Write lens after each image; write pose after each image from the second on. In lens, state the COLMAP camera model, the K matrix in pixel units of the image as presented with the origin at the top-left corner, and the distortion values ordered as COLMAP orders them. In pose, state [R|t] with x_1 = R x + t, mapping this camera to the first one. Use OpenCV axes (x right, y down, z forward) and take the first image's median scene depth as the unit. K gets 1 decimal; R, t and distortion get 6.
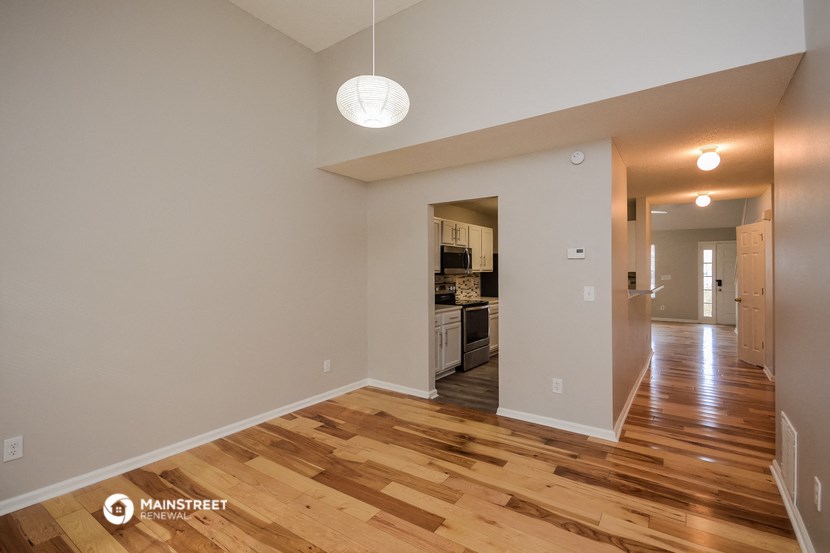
lens RADIAL K [[379.0, 0, 414.8], [0, 379.0, 266.4], [0, 0, 1]] dist [-0.000810, -0.000563]
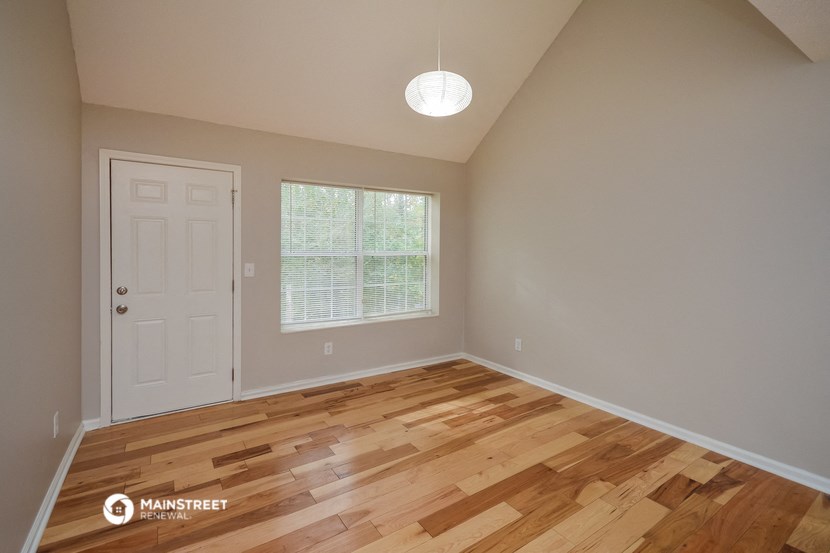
lens RADIAL K [[382.6, 0, 415.7], [0, 382.6, 248.7], [0, 0, 1]] dist [0.000719, 0.000140]
pose [[-0.369855, -0.001004, -0.929089, 0.636728], [0.008487, 0.999954, -0.004459, 0.016764], [0.929051, -0.009535, -0.369829, 0.918108]]
